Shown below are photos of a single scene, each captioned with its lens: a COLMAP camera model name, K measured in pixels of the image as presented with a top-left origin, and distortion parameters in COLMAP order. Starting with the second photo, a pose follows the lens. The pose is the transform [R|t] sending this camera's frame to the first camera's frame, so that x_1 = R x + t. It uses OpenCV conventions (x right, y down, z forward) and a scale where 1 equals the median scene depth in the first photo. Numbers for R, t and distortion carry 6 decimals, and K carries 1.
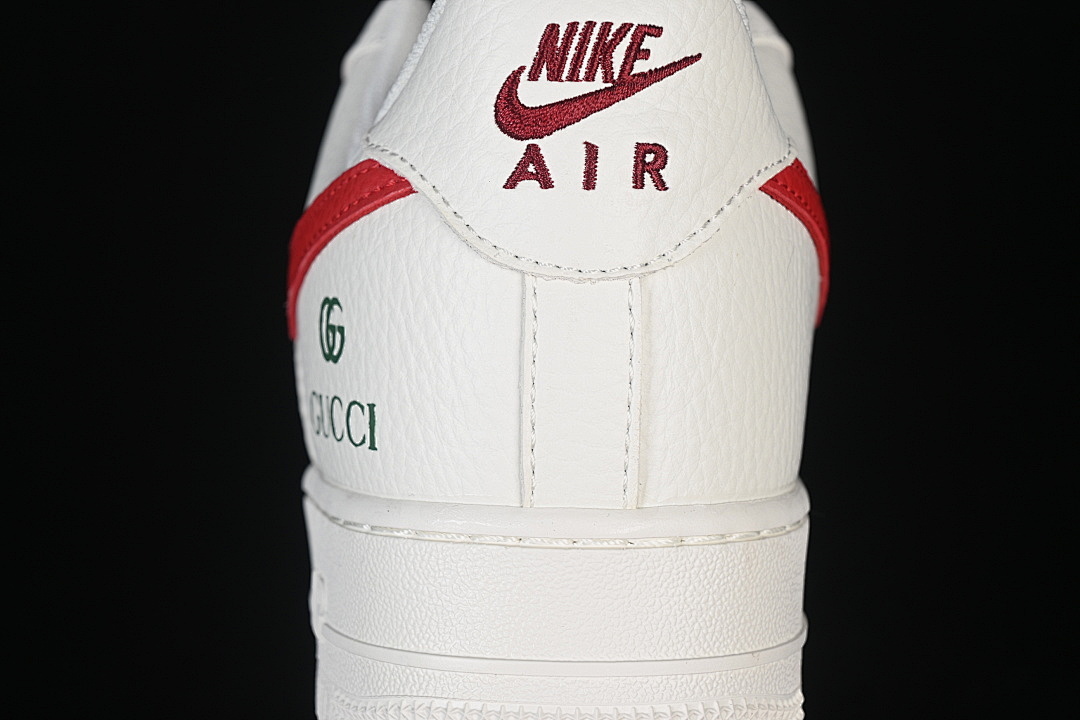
lens RADIAL K [[2232.3, 0, 540.0], [0, 2232.3, 360.0], [0, 0, 1]] dist [0.049182, -0.617636]
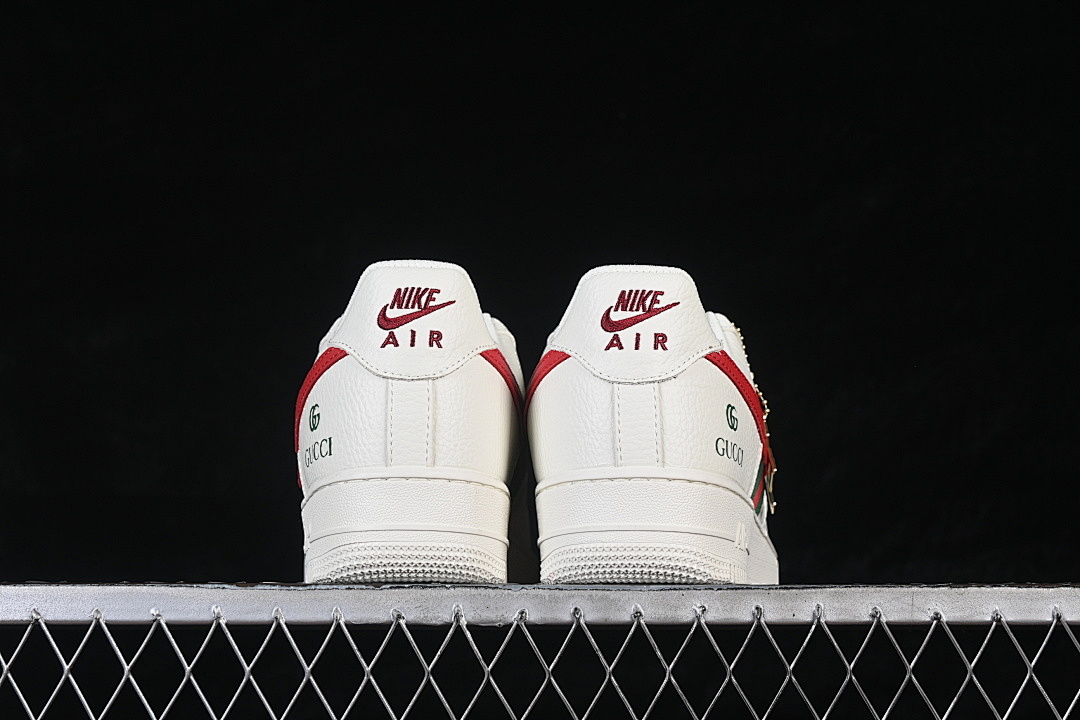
lens RADIAL K [[2232.3, 0, 540.0], [0, 2232.3, 360.0], [0, 0, 1]] dist [0.049182, -0.617636]
pose [[0.999806, -0.010435, 0.016732, 0.129134], [0.014682, 0.960352, -0.278403, 0.681626], [-0.013163, 0.278594, 0.960319, -1.556733]]
